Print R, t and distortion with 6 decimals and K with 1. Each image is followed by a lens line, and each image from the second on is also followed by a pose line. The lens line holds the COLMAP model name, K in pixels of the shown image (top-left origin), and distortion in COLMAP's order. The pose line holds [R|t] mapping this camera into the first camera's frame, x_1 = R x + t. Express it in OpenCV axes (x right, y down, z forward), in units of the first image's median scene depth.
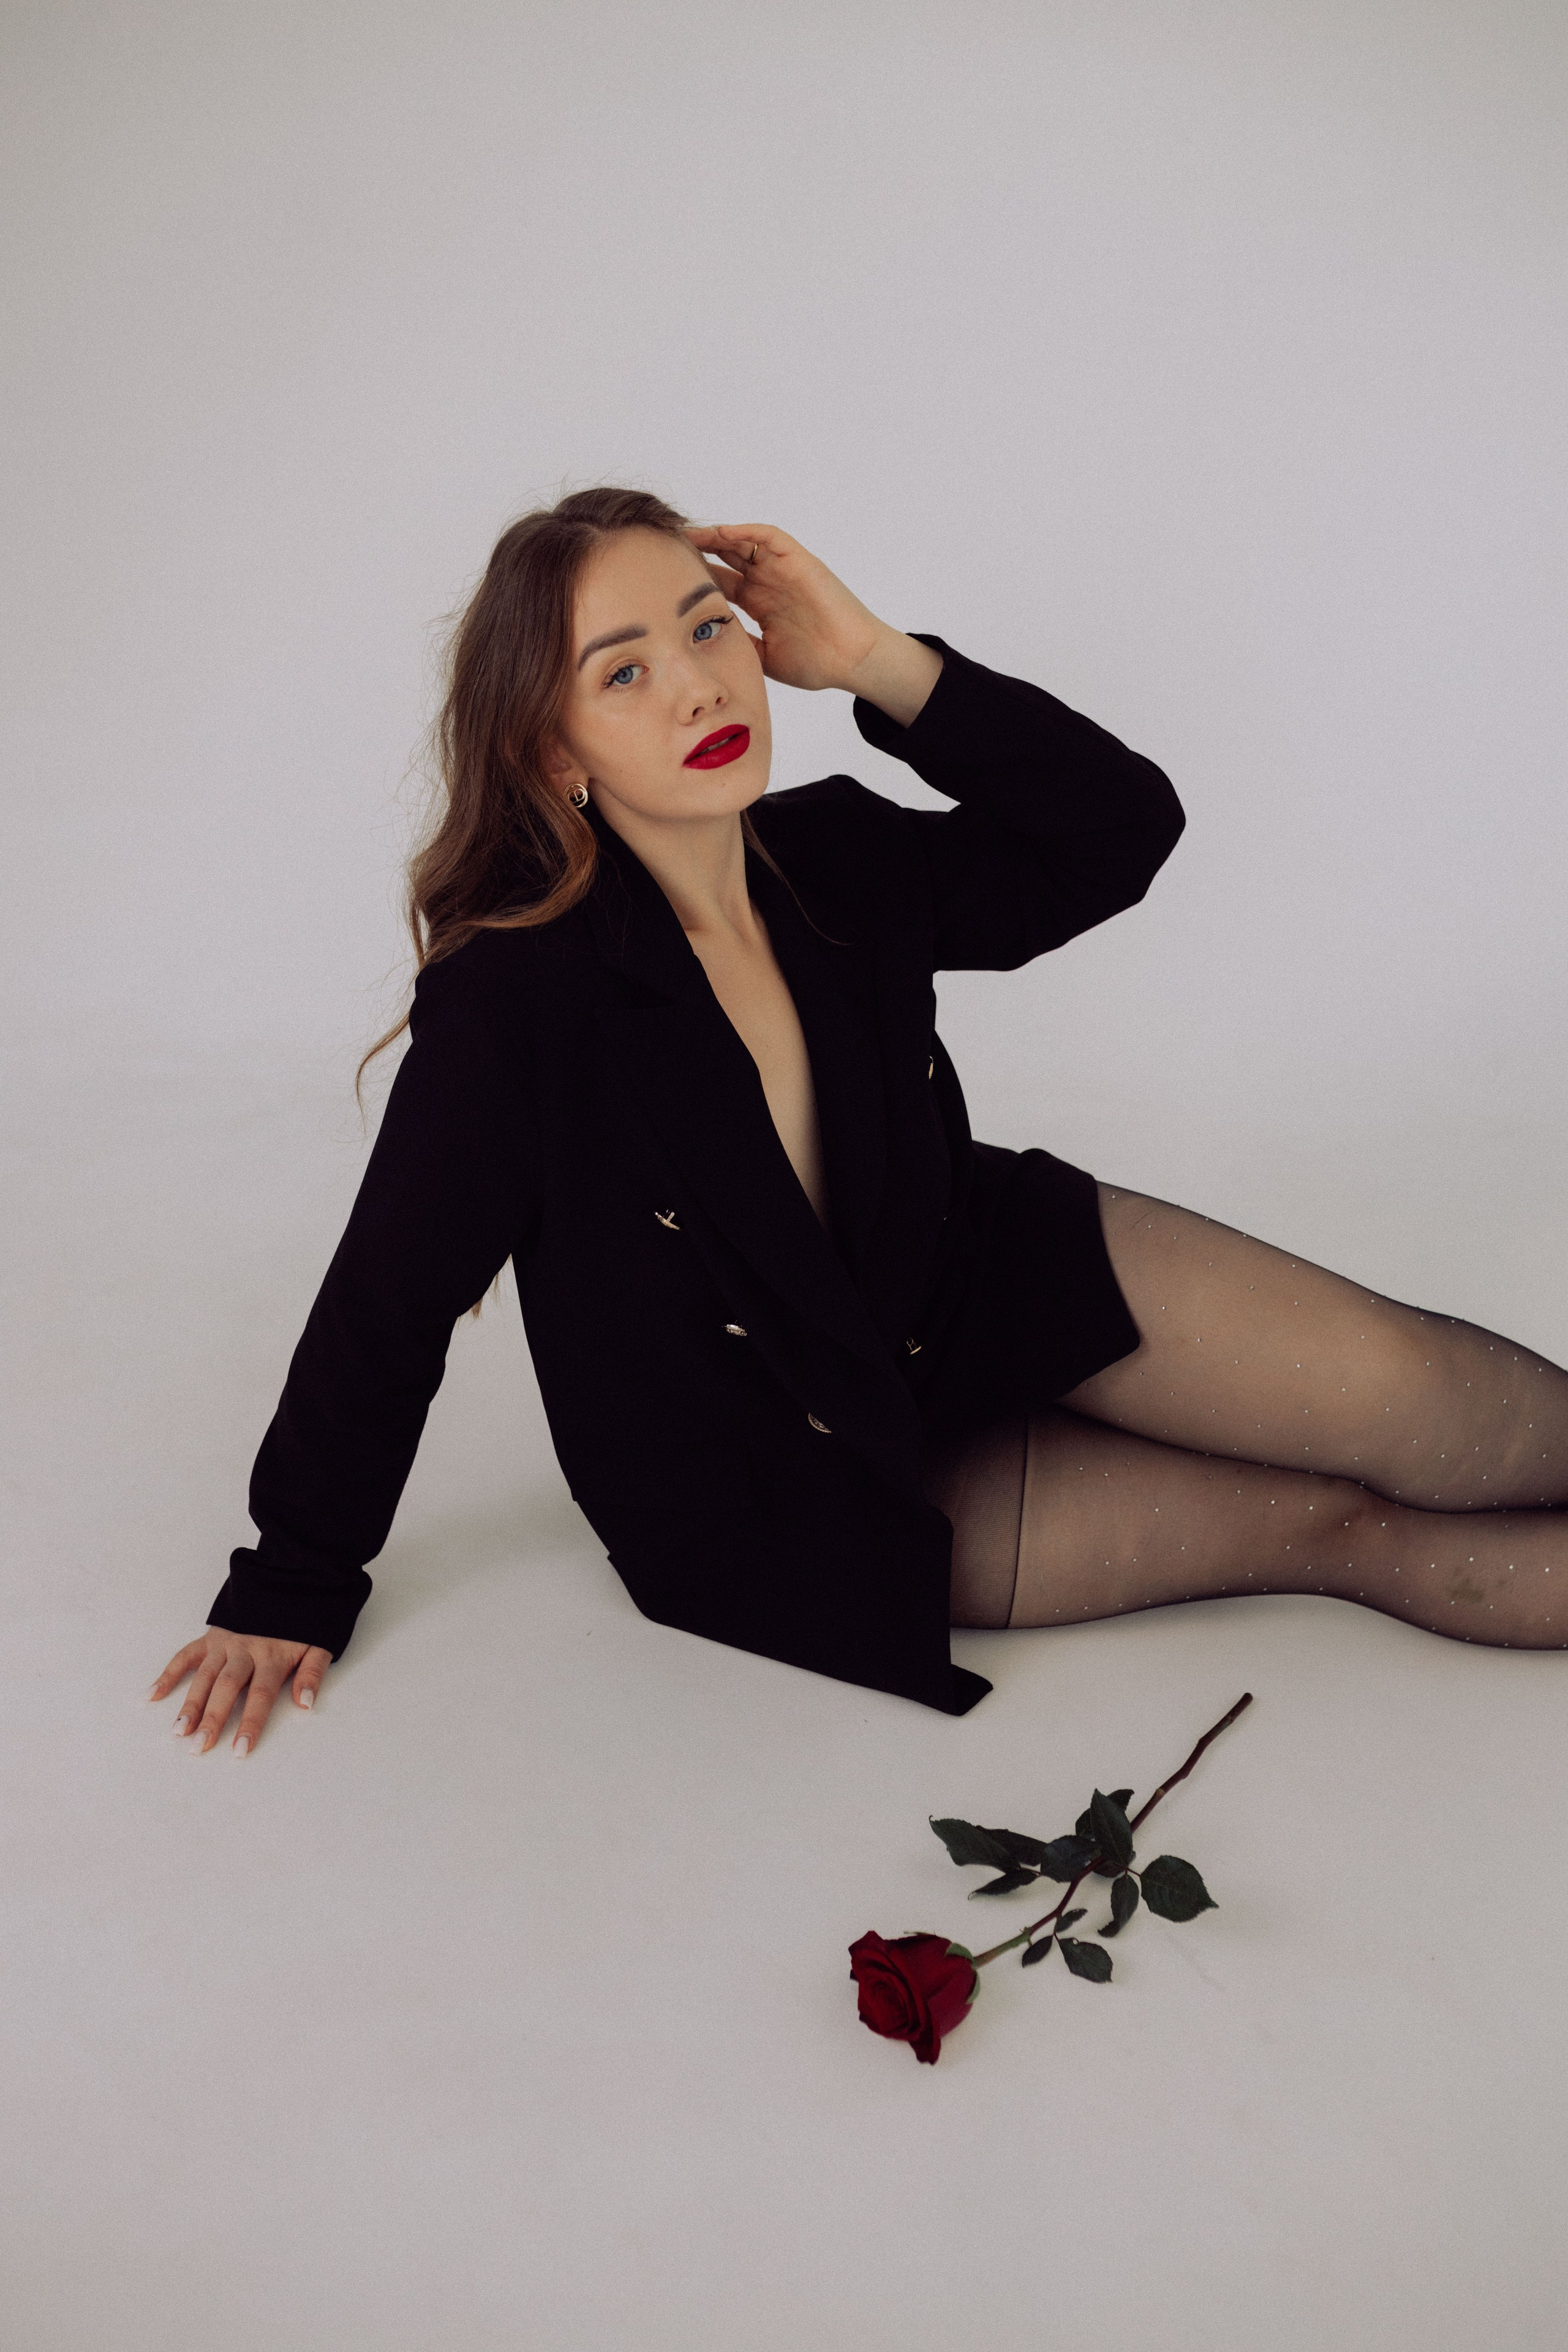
lens RADIAL K [[2147.9, 0, 786.4], [0, 2147.9, 1183.7], [0, 0, 1]] dist [-0.157396, 0.594670]
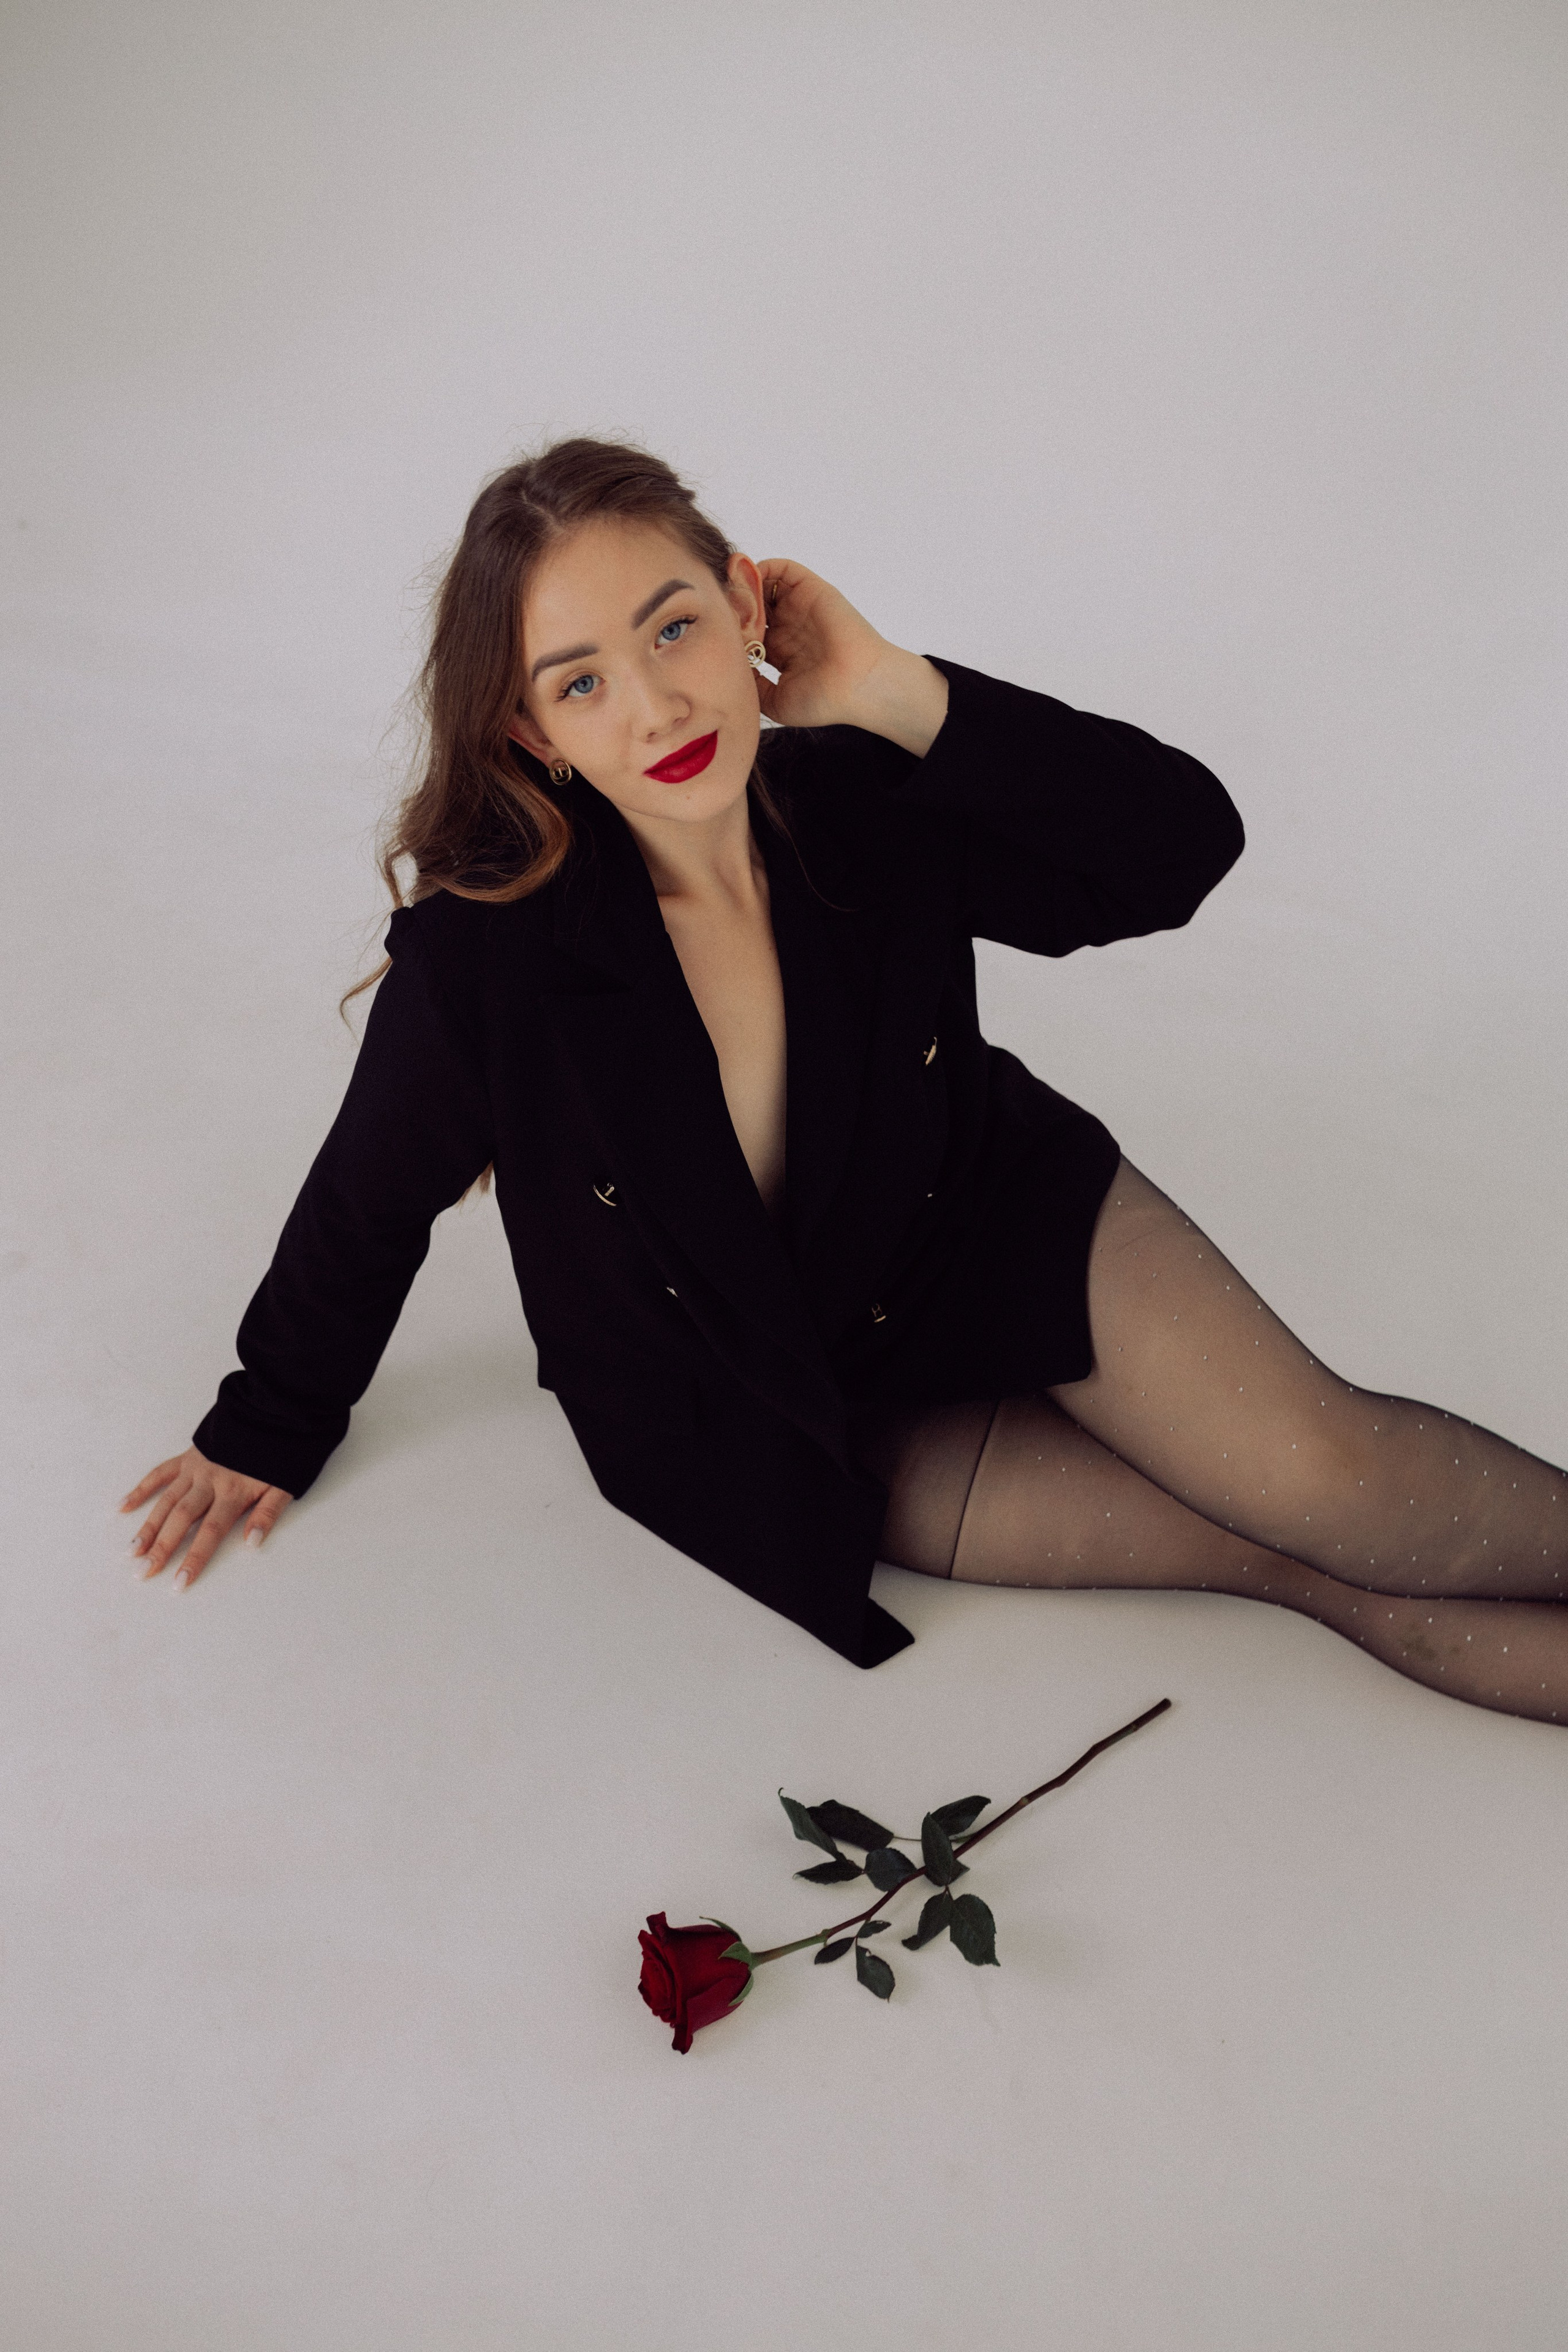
lens RADIAL K [[2147.9, 0, 786.4], [0, 2147.9, 1183.7], [0, 0, 1]] dist [-0.157396, 0.594670]
pose [[0.969102, 0.187183, -0.160637, 0.175953], [-0.145784, 0.959981, 0.239130, -0.228916], [0.198969, -0.208323, 0.957608, 0.061938]]
